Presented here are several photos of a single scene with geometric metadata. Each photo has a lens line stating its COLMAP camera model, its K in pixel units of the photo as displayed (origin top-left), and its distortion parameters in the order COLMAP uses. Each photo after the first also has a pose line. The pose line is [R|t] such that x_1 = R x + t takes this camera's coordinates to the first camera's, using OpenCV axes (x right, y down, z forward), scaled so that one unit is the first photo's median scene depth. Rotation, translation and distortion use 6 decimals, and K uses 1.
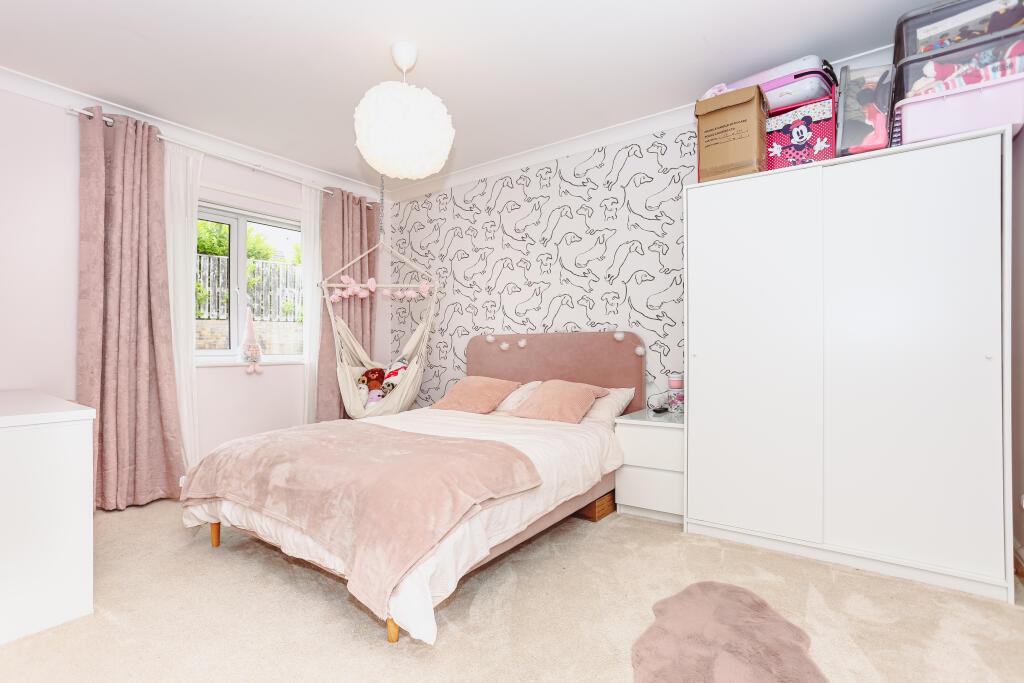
lens RADIAL K [[500.1, 0, 512.0], [0, 500.1, 341.5], [0, 0, 1]] dist [-0.046934, 0.026071]
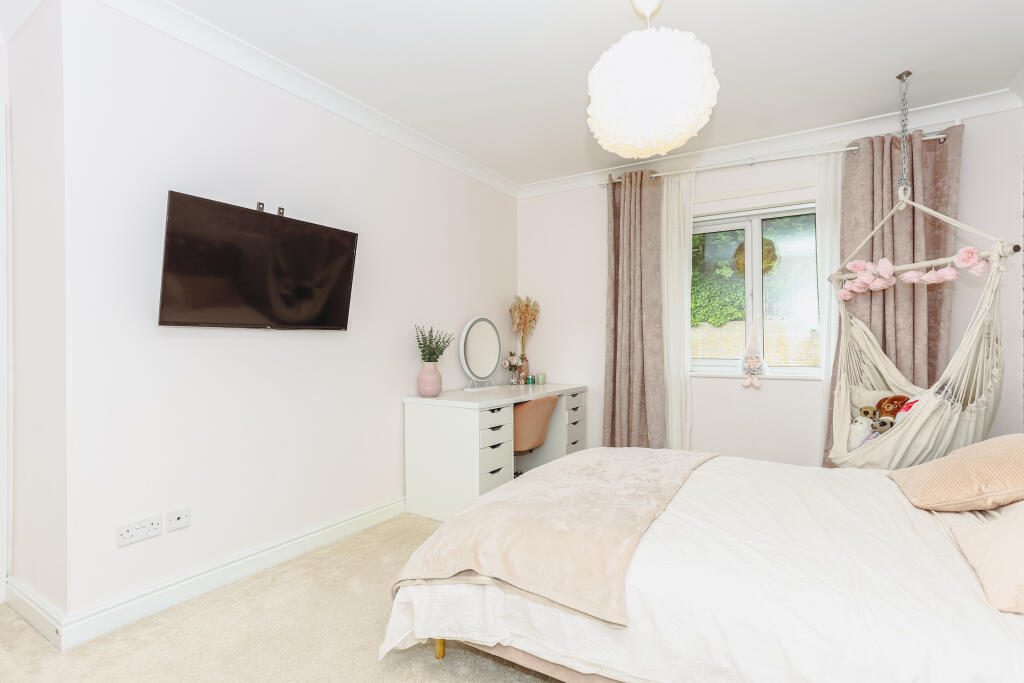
lens RADIAL K [[492.7, 0, 512.0], [0, 492.7, 341.5], [0, 0, 1]] dist [-0.048715, 0.030339]
pose [[0.054817, 0.007861, -0.998465, 0.355323], [0.010252, 0.999912, 0.008435, -0.032062], [0.998444, -0.010698, 0.054732, 0.512483]]
